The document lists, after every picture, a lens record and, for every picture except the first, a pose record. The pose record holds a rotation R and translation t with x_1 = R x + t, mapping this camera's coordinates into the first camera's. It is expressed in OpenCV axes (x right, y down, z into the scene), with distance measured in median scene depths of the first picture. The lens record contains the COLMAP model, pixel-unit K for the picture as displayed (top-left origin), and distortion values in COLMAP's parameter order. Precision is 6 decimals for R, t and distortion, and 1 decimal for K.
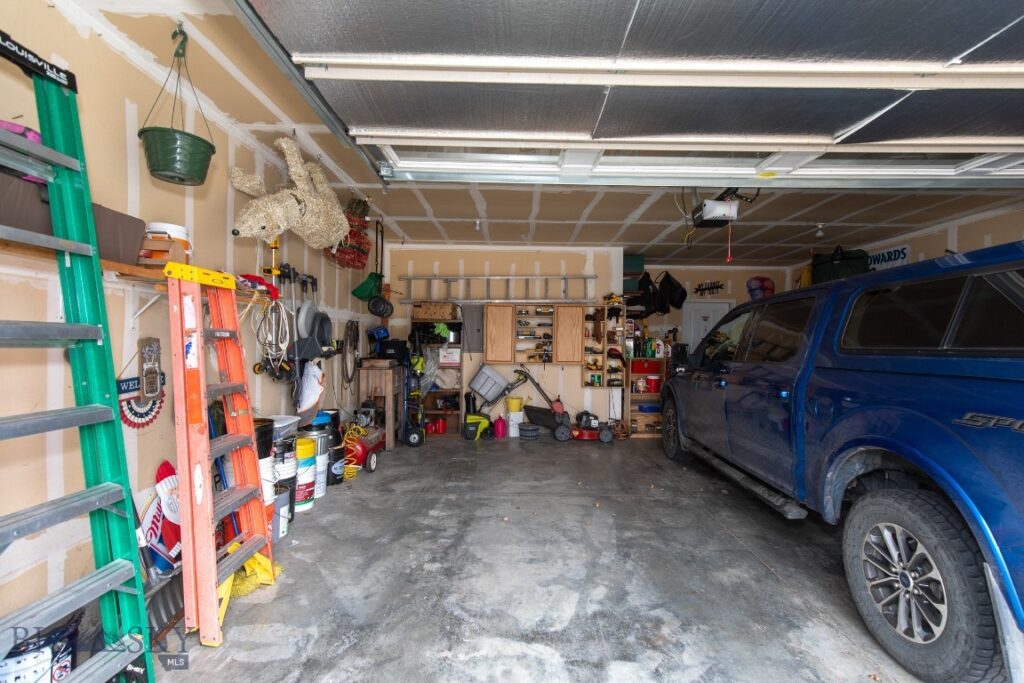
lens RADIAL K [[462.7, 0, 511.5], [0, 462.7, 344.7], [0, 0, 1]] dist [0.010674, -0.003263]
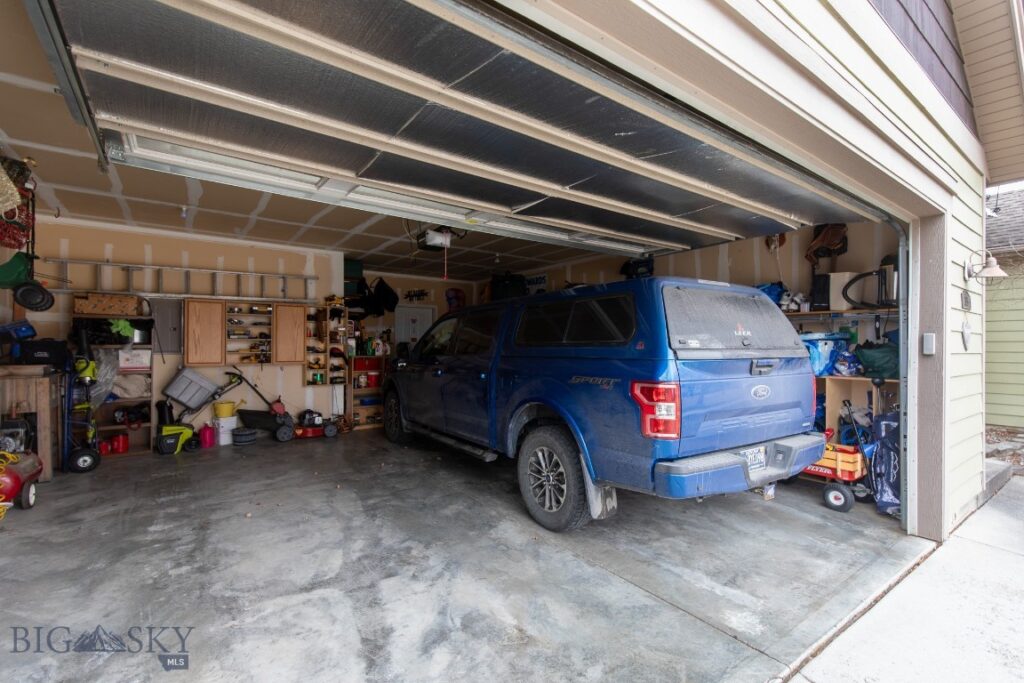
lens RADIAL K [[462.7, 0, 513.2], [0, 462.7, 343.5], [0, 0, 1]] dist [0.010674, -0.003263]
pose [[0.805674, -0.006124, 0.592328, -0.149716], [0.008746, 0.999961, -0.001558, 0.007275], [-0.592295, 0.006436, 0.805696, -0.168531]]
